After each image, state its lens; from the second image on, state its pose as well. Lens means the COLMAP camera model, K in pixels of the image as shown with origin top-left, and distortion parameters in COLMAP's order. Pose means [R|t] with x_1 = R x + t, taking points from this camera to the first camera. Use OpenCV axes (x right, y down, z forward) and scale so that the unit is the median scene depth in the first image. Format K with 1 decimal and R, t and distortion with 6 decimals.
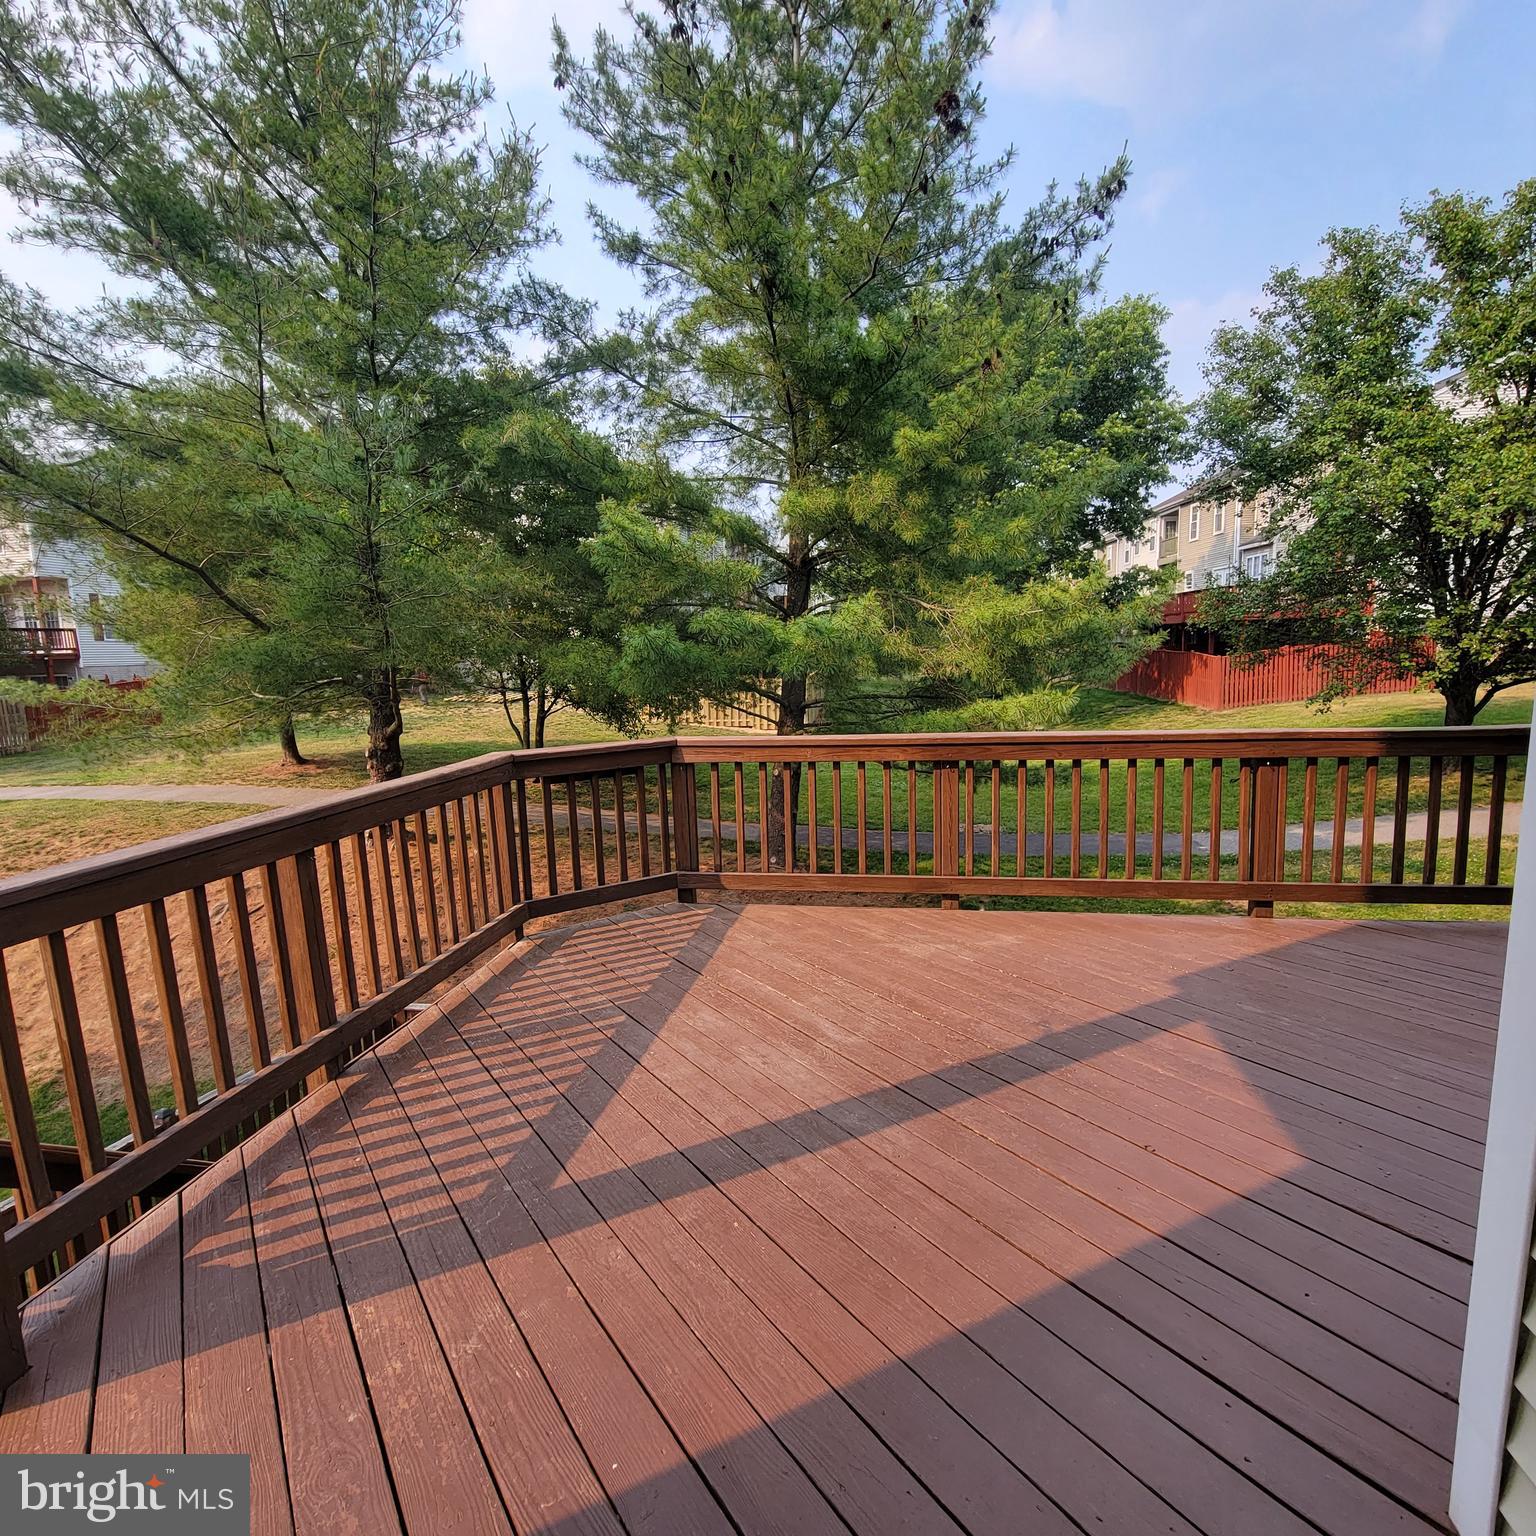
lens RADIAL K [[839.5, 0, 773.9], [0, 839.5, 767.1], [0, 0, 1]] dist [-0.000281, -0.001205]
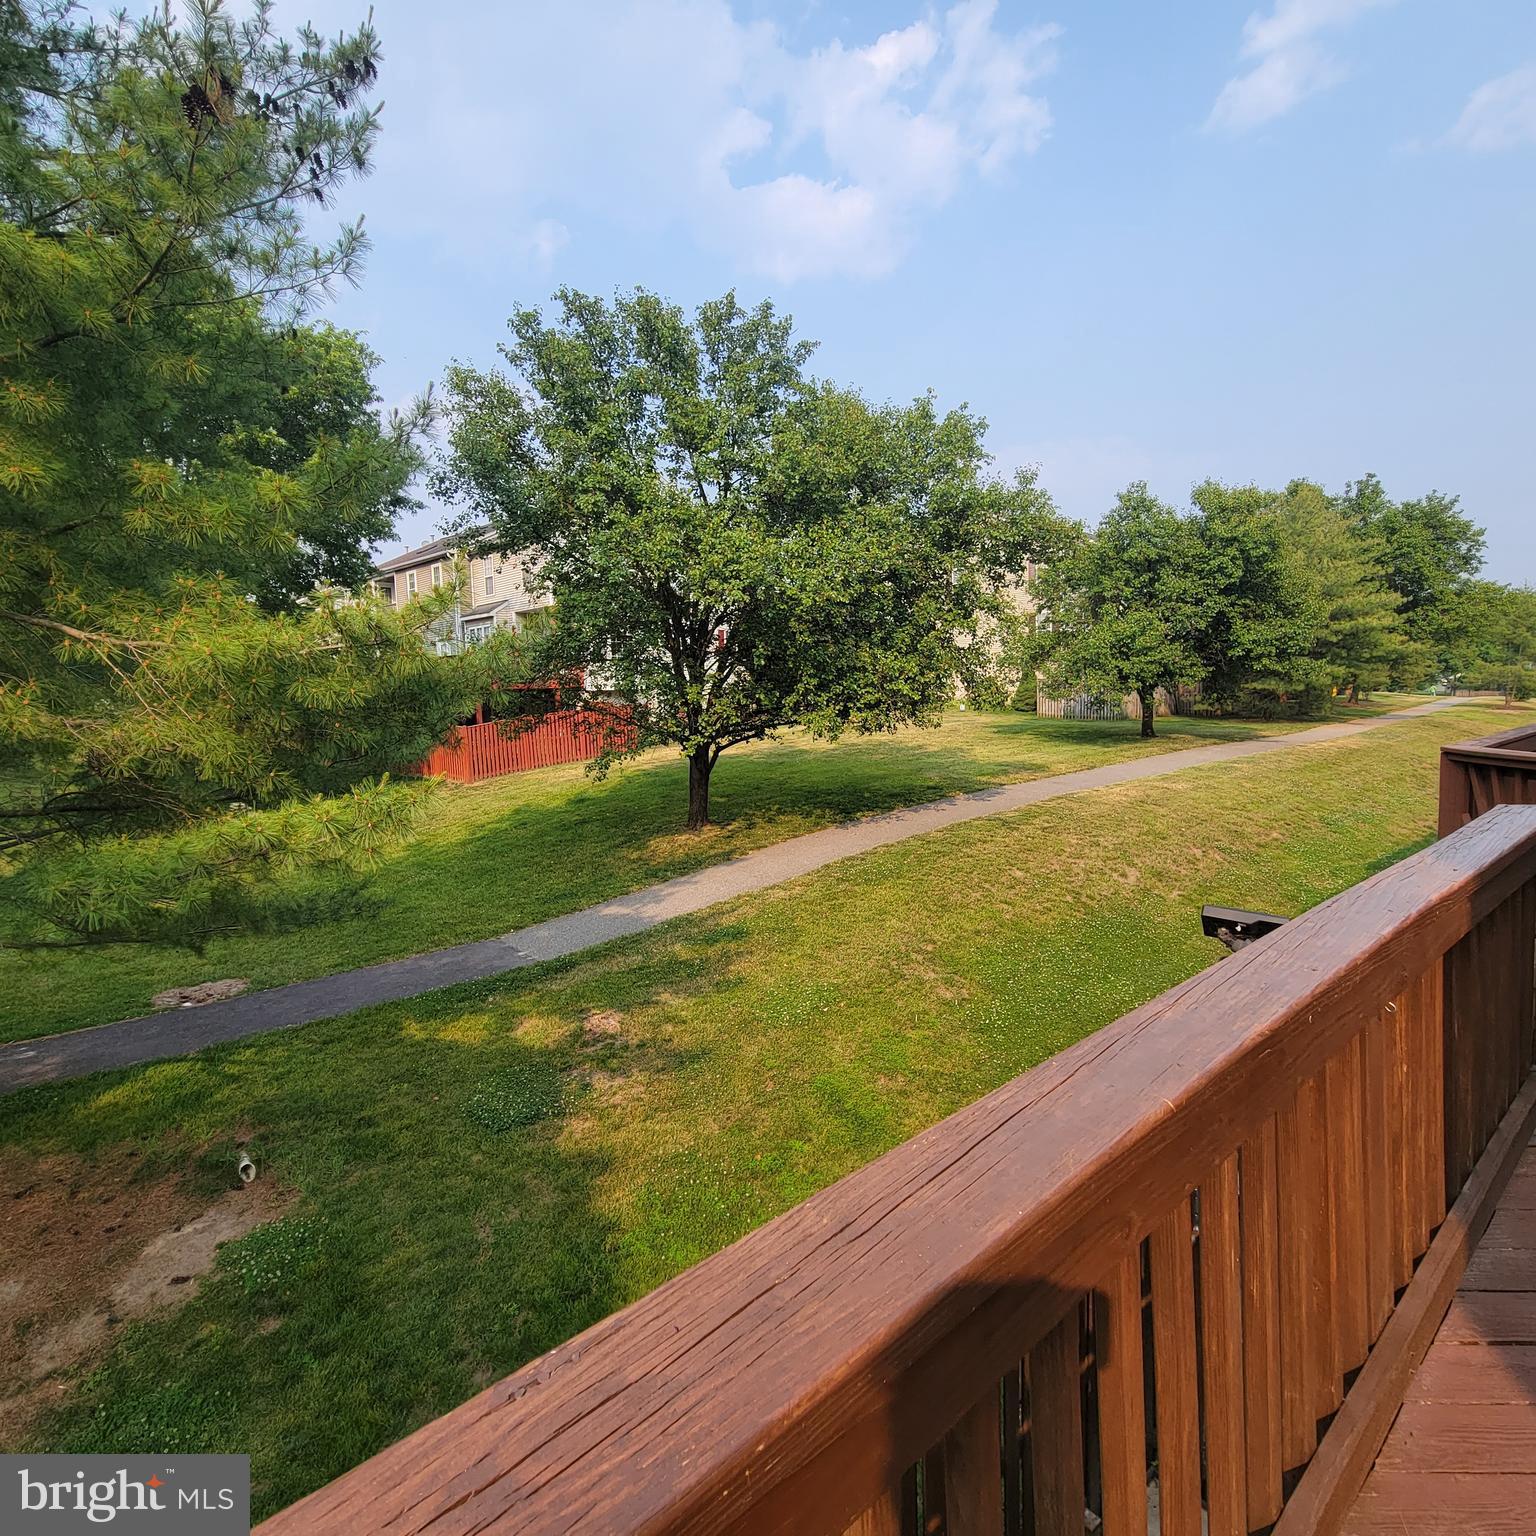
lens RADIAL K [[839.5, 0, 759.8], [0, 839.5, 765.4], [0, 0, 1]] dist [-0.000281, -0.001205]
pose [[0.647426, -0.055008, 0.760140, 0.042770], [0.121862, 0.992031, -0.032003, -0.034067], [-0.752322, 0.113352, 0.648970, 0.266862]]
